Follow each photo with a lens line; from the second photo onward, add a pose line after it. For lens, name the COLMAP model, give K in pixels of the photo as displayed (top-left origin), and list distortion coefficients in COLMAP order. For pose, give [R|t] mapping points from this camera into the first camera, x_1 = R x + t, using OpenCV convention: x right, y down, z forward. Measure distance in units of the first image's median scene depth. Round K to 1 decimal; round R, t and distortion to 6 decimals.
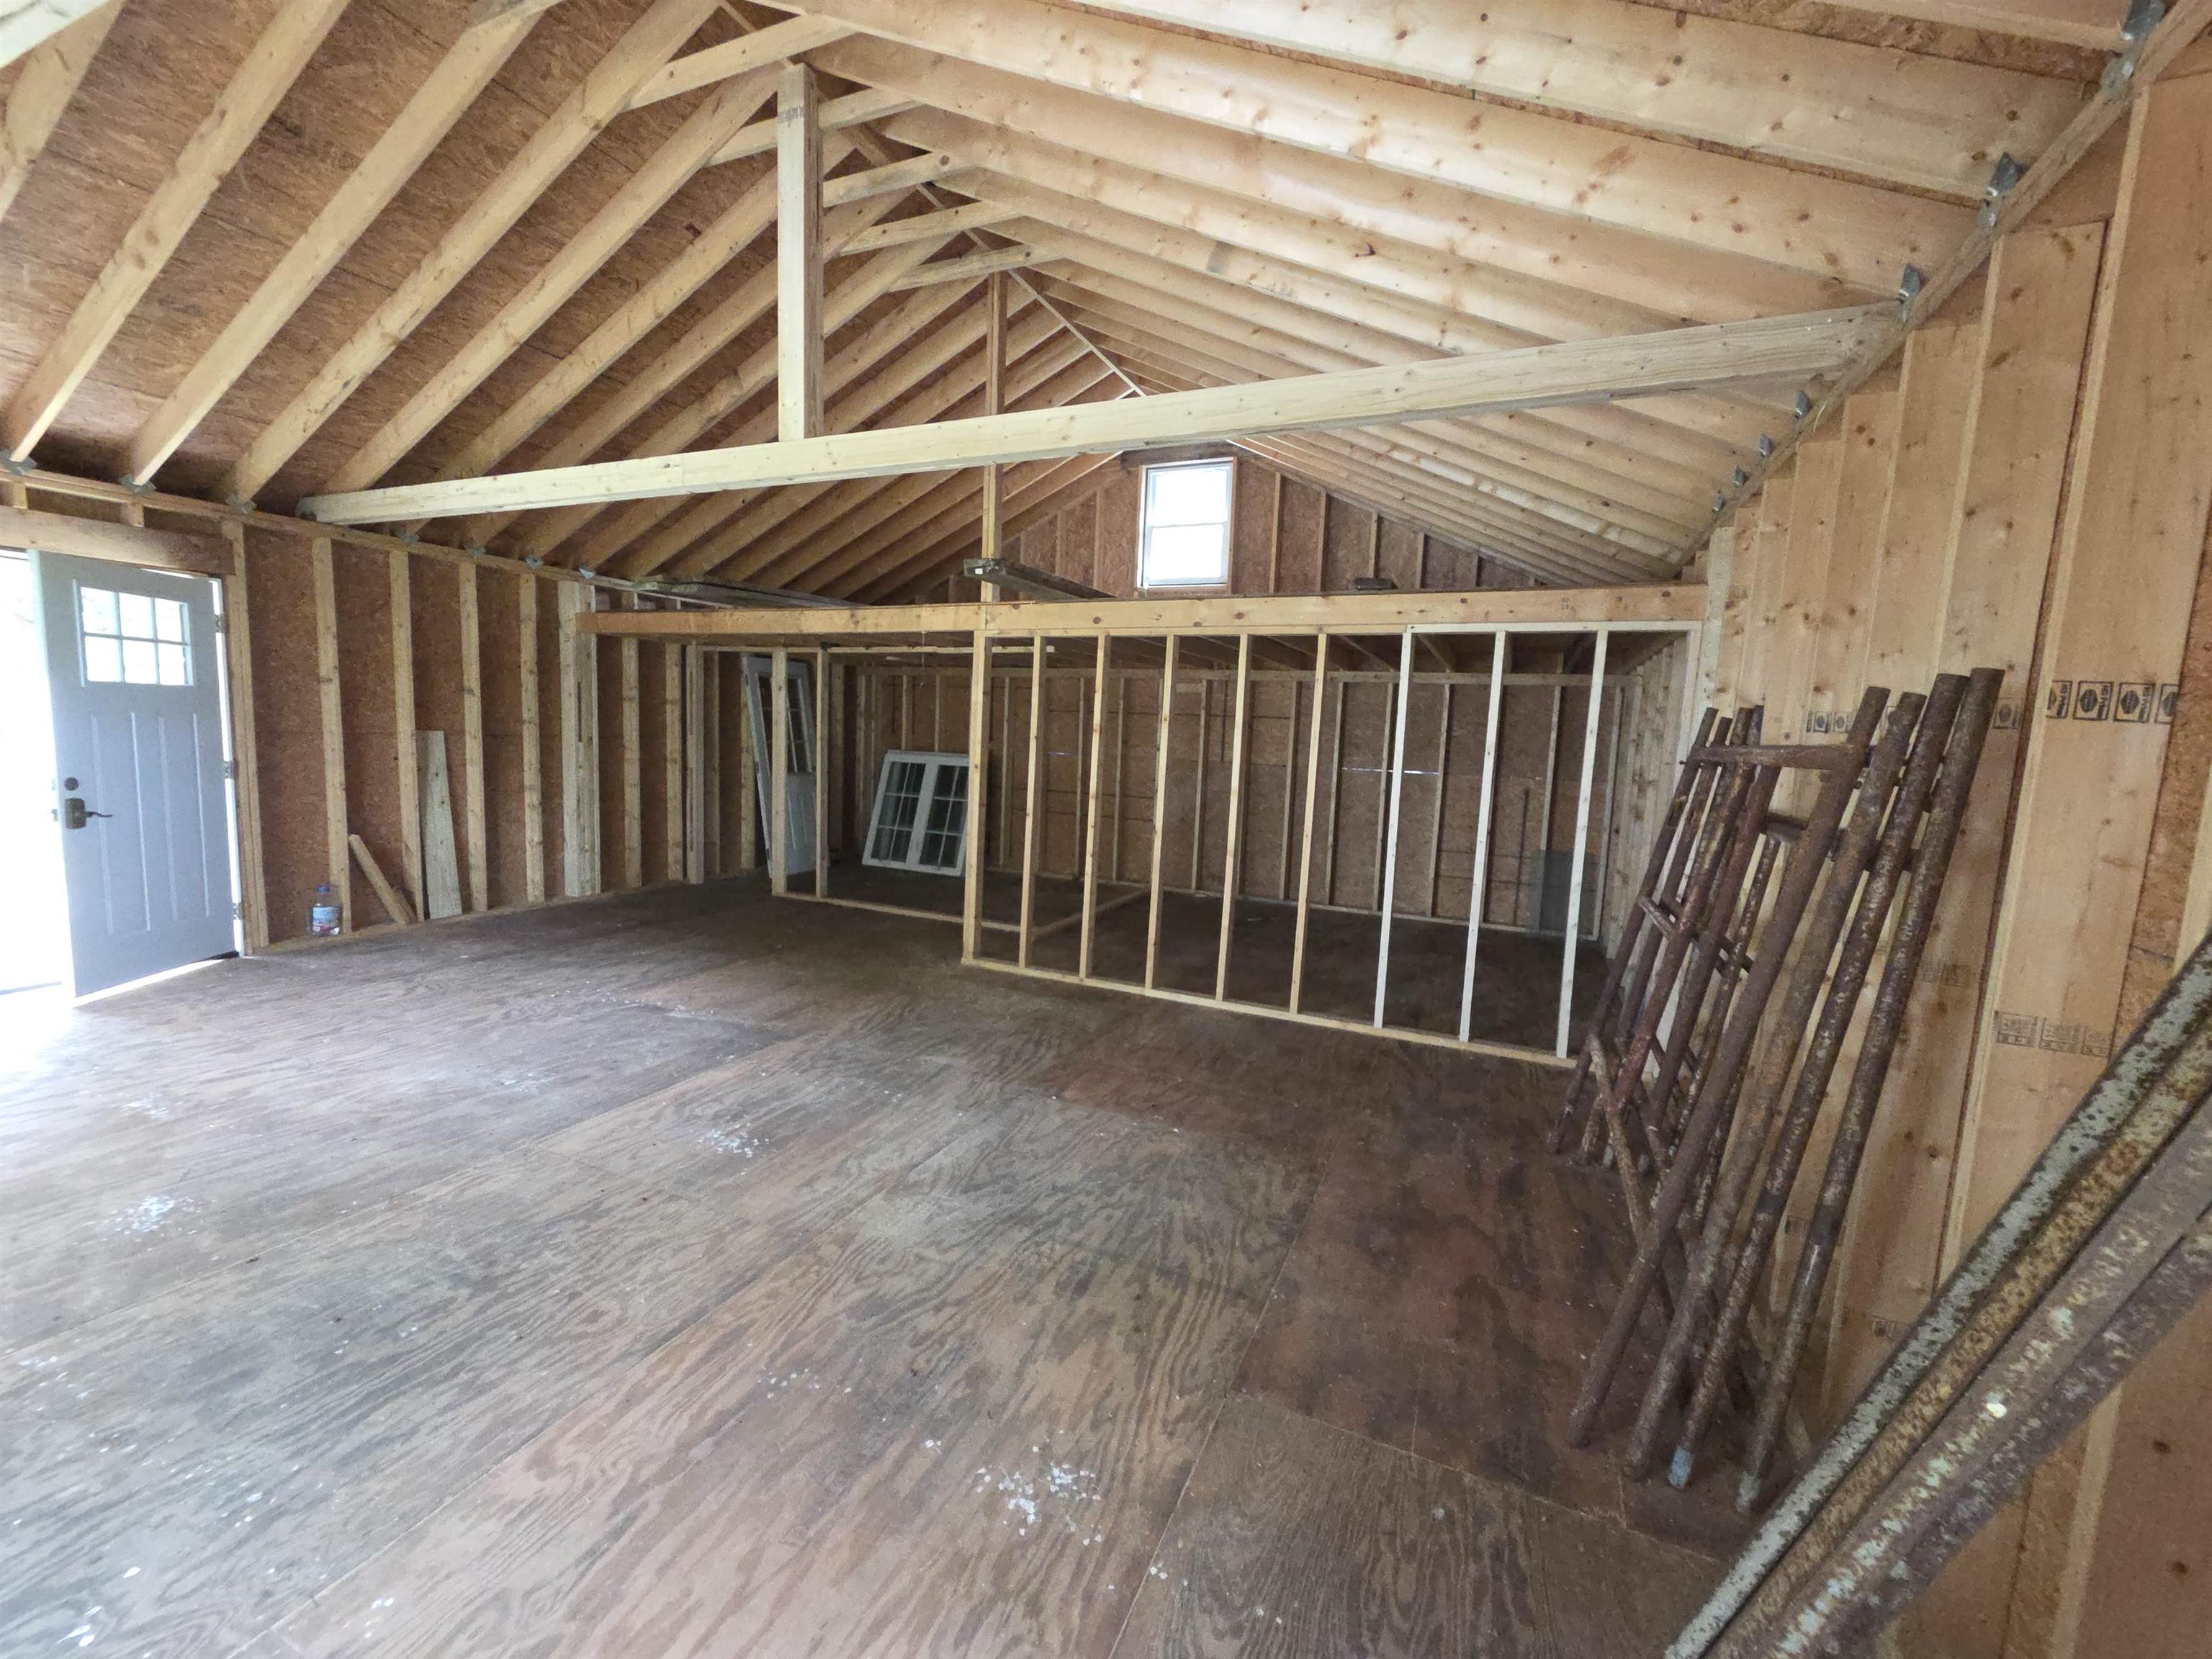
lens RADIAL K [[900.7, 0, 1097.1], [0, 900.7, 827.6], [0, 0, 1]] dist [0.009807, 0.000084]
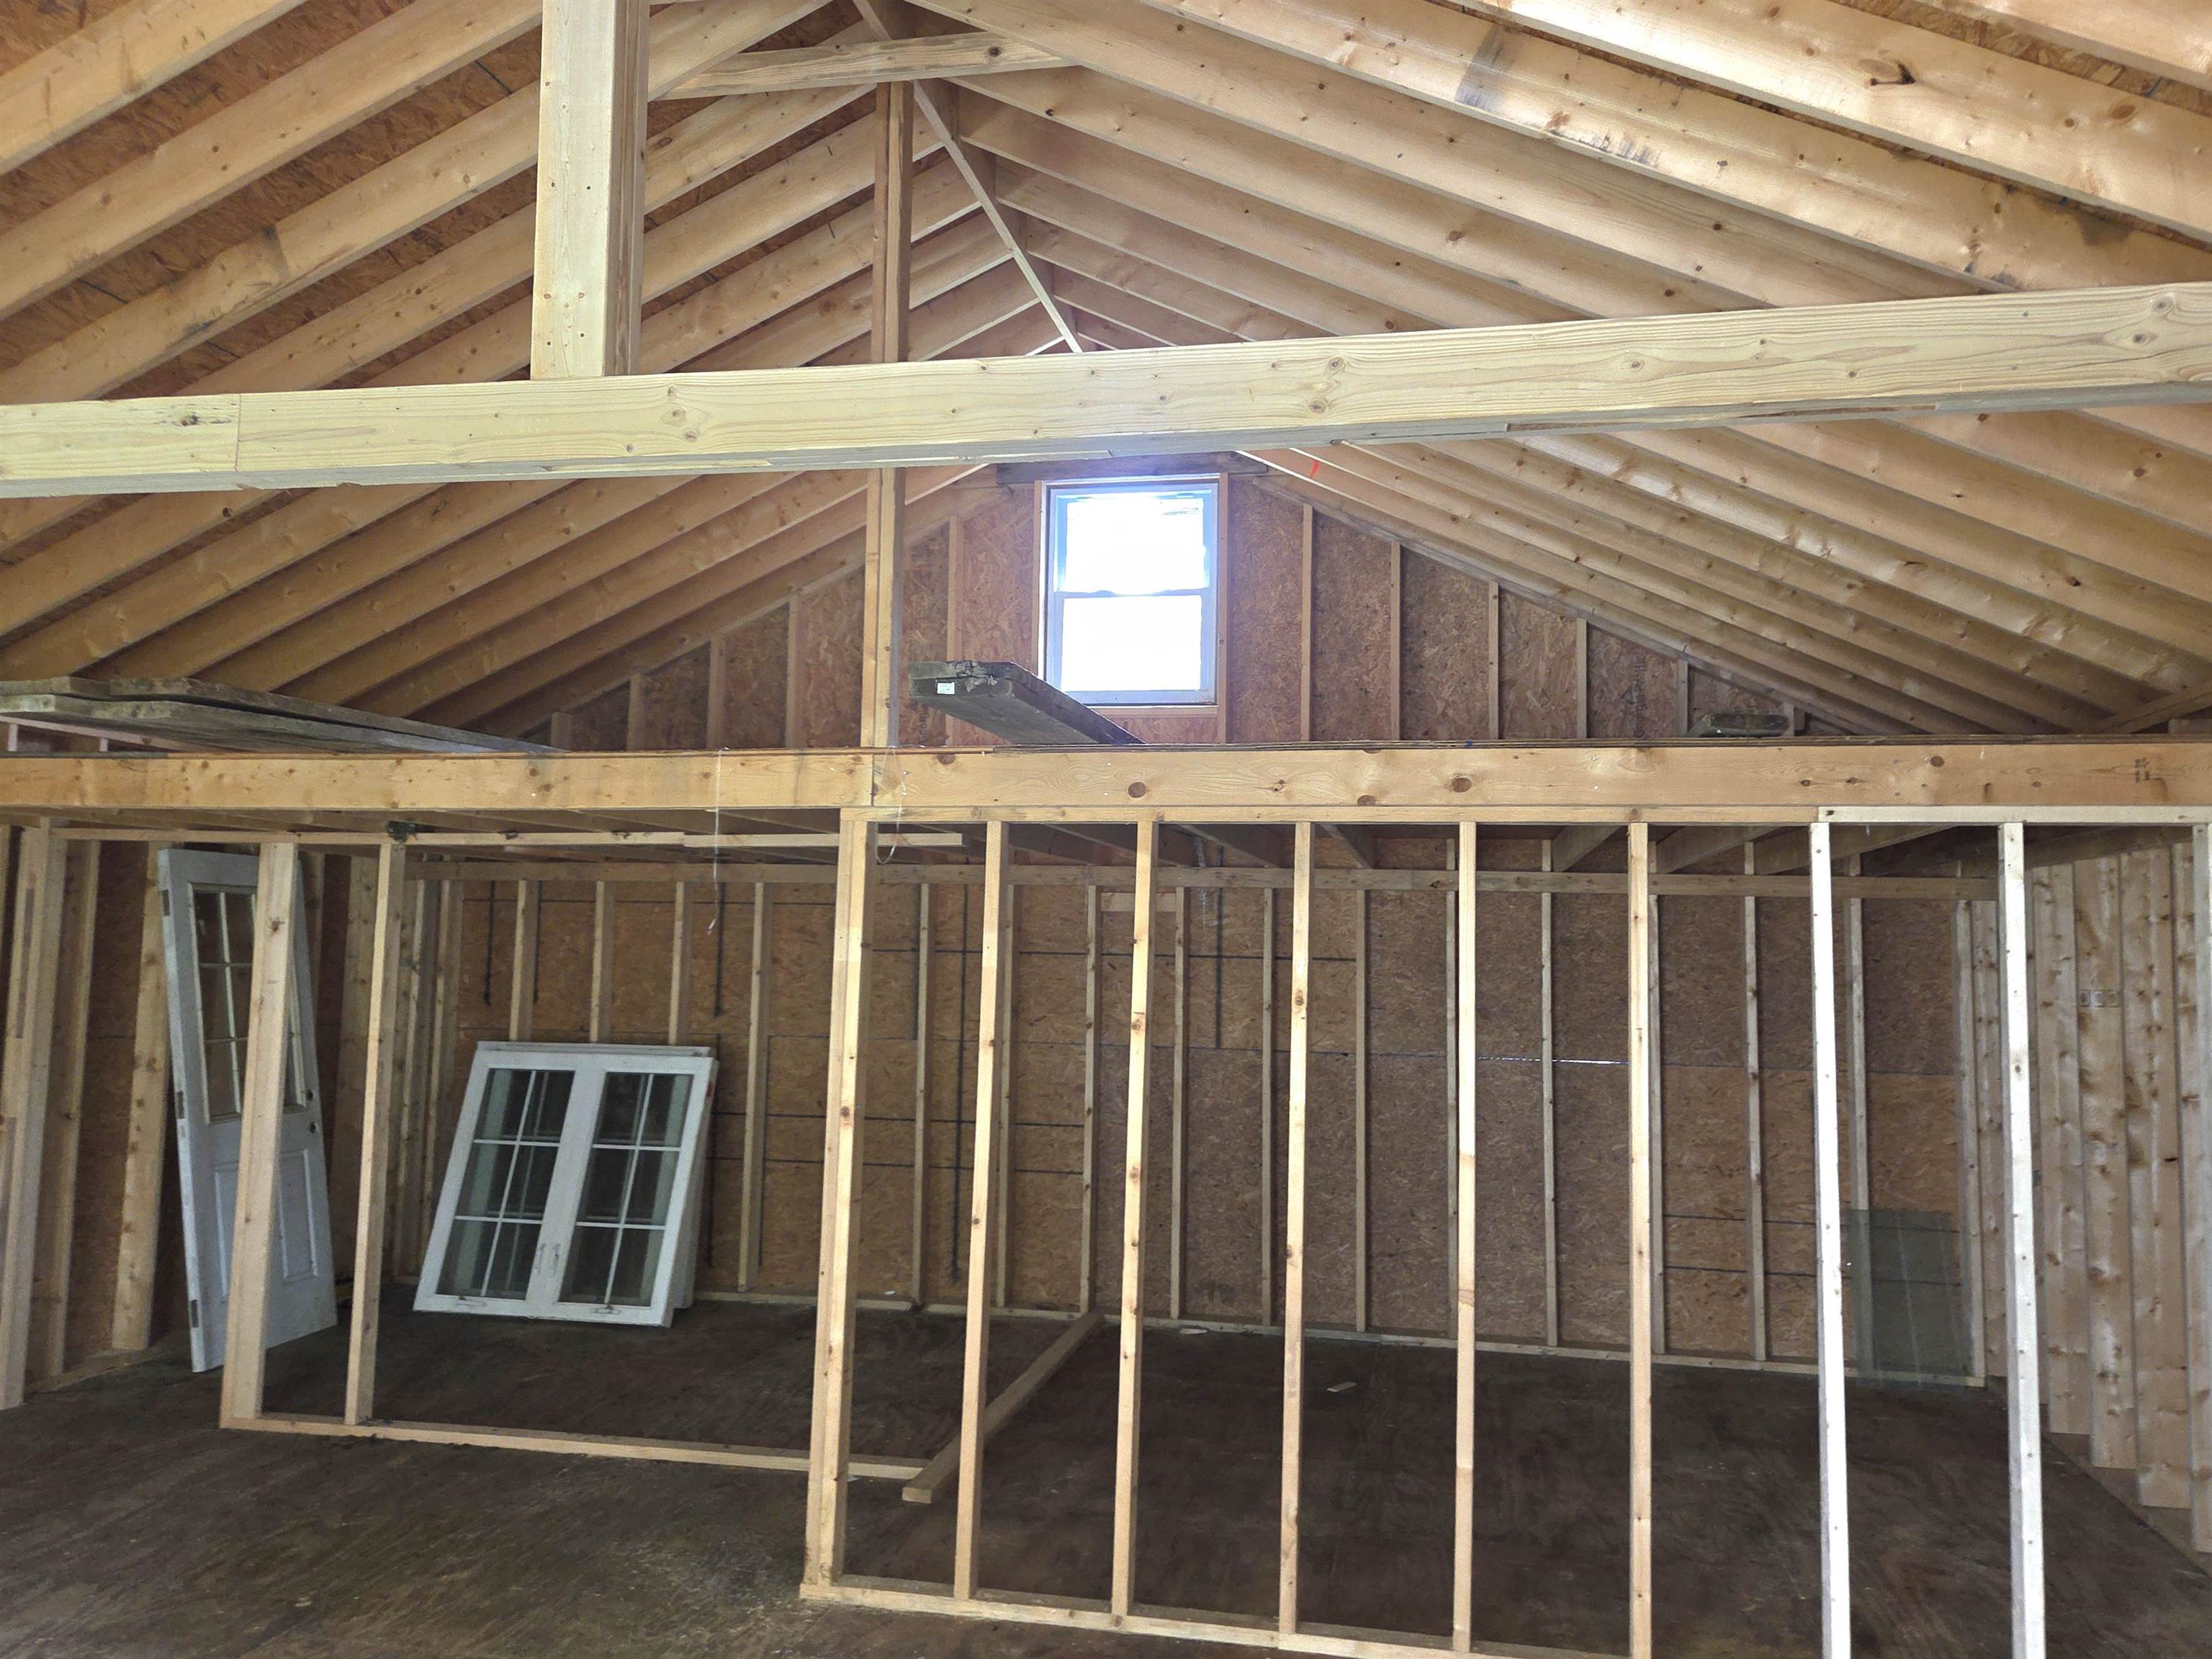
lens RADIAL K [[1635.7, 0, 1115.3], [0, 1635.7, 823.4], [0, 0, 1]] dist [0.066169, -0.033428]
pose [[0.973318, -0.004095, 0.229423, -0.139758], [0.044920, 0.983896, -0.173008, -0.045789], [-0.225019, 0.178697, 0.957828, 0.134311]]
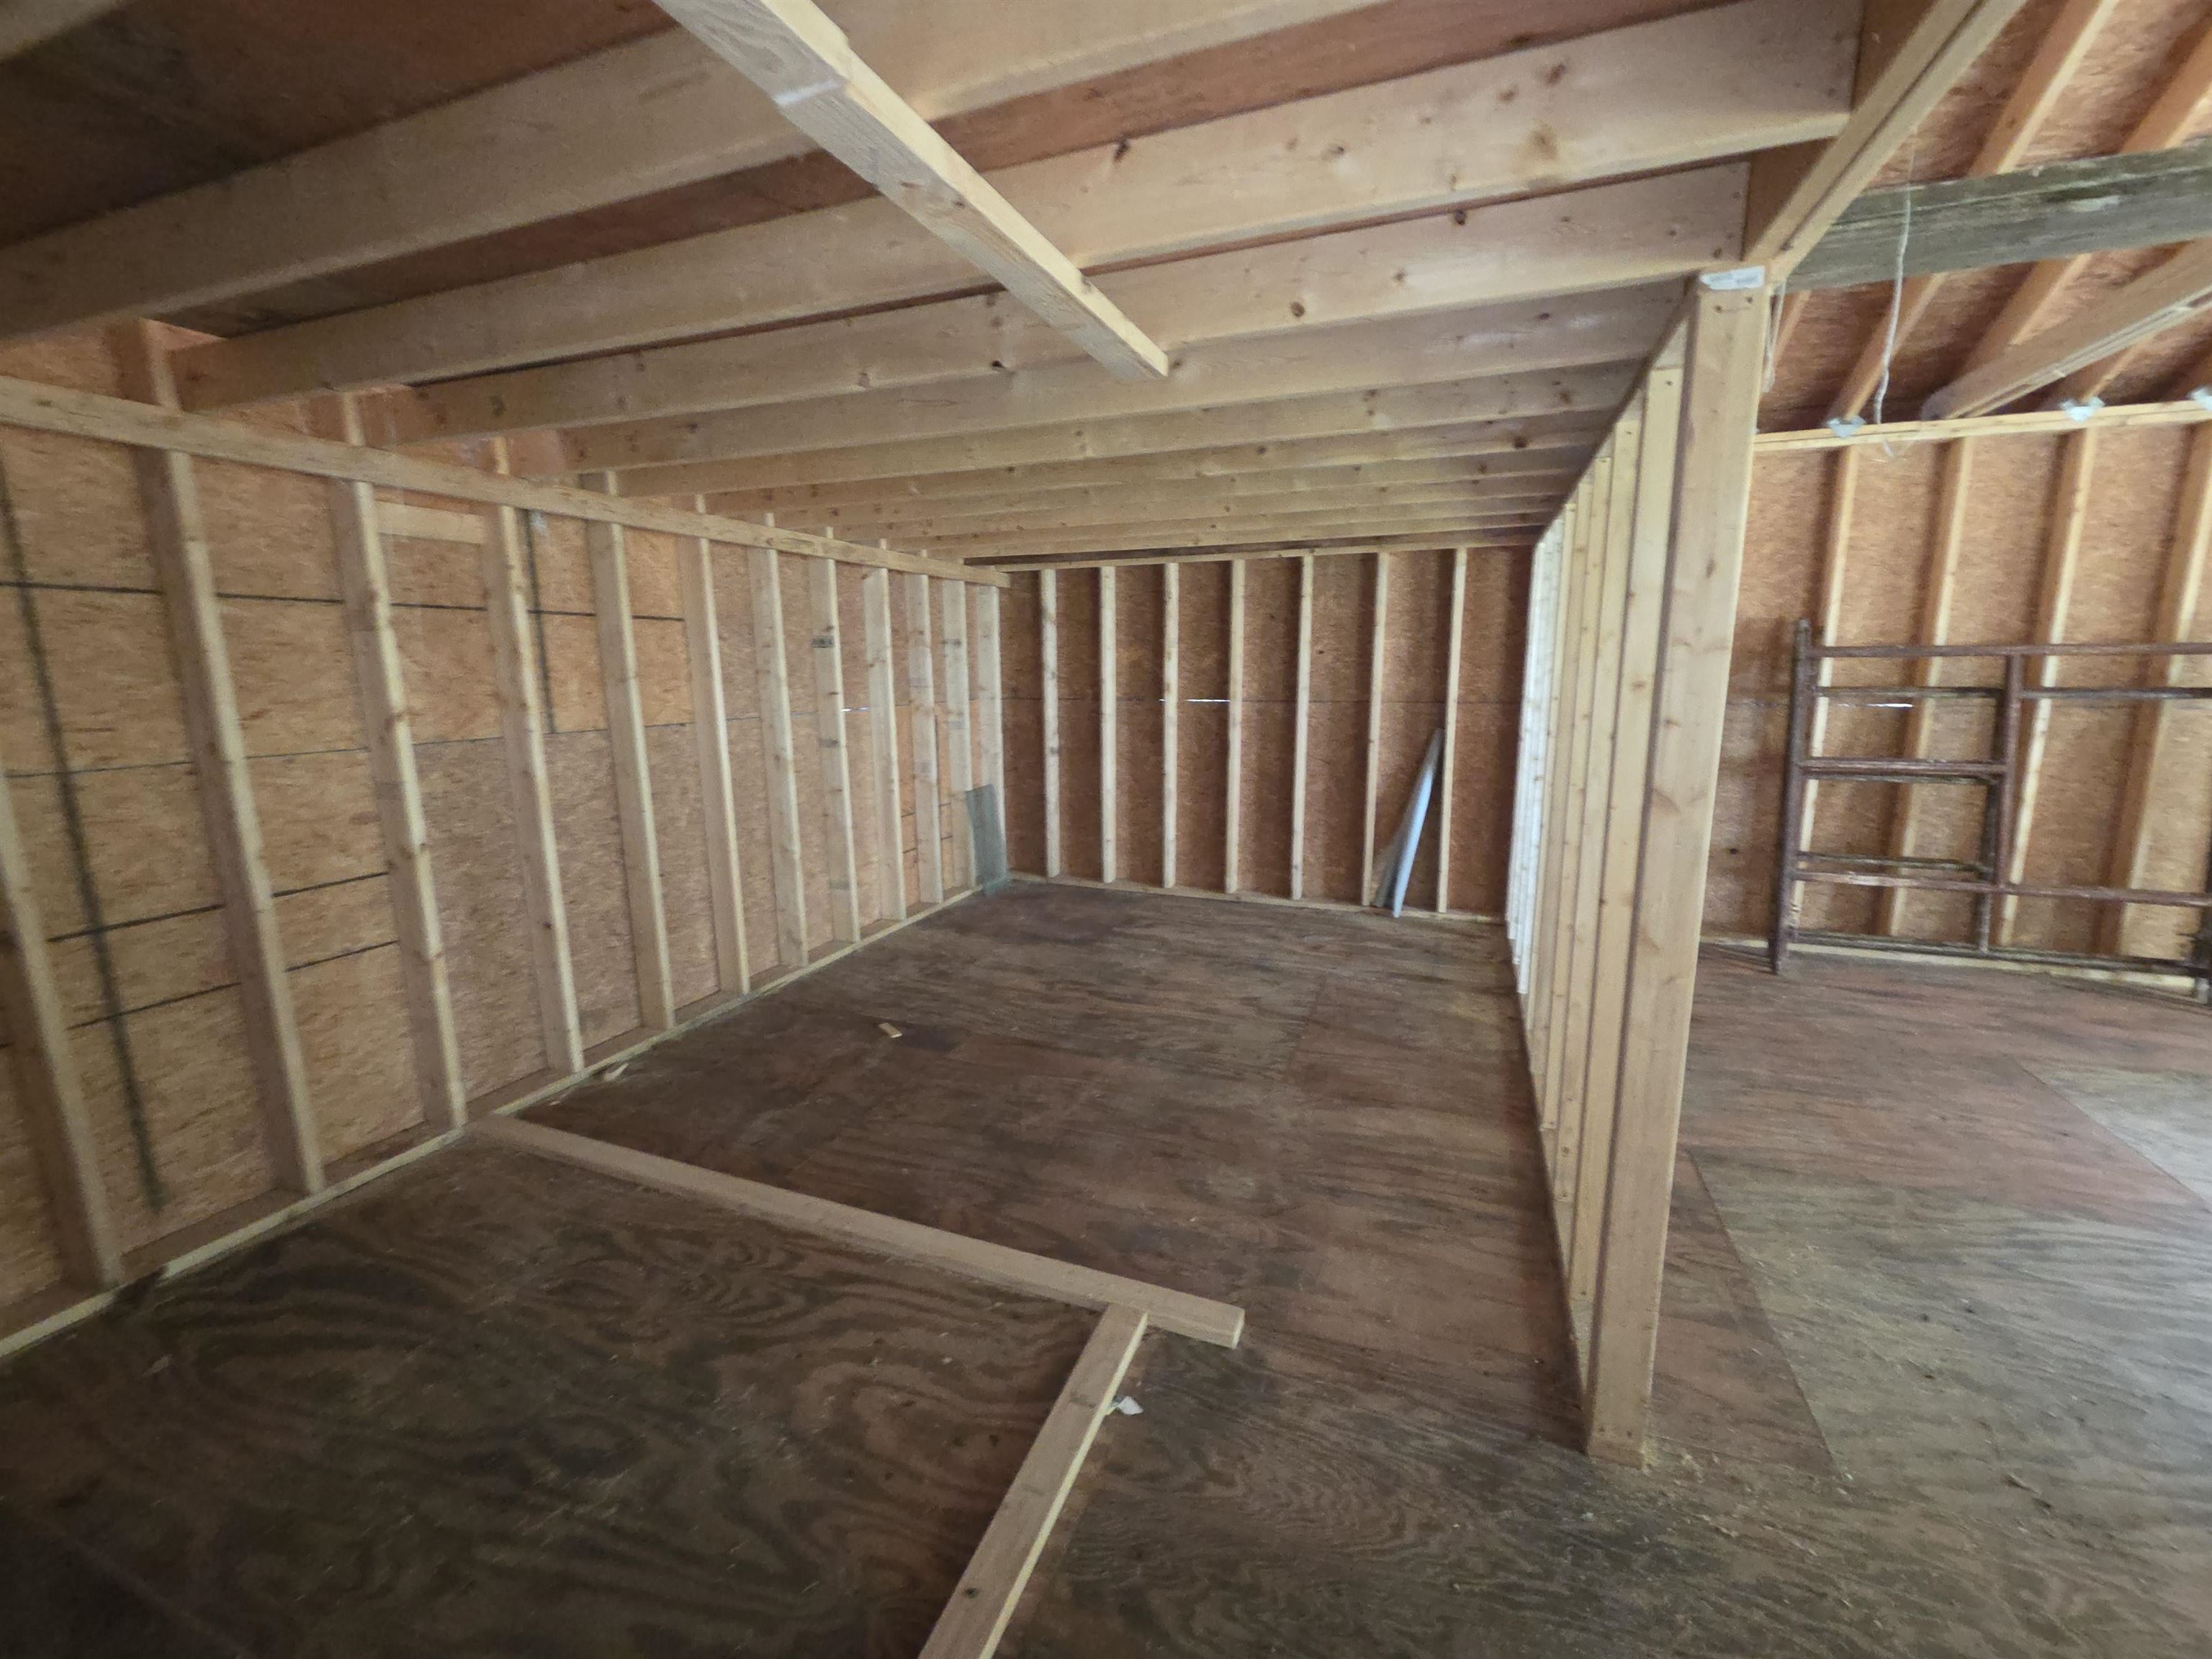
lens RADIAL K [[900.7, 0, 1103.4], [0, 900.7, 829.2], [0, 0, 1]] dist [0.009807, 0.000084]
pose [[-0.048027, -0.225113, 0.973148, -0.290265], [0.108576, 0.967323, 0.229124, -0.107372], [-0.992927, 0.116665, -0.022015, 0.868429]]
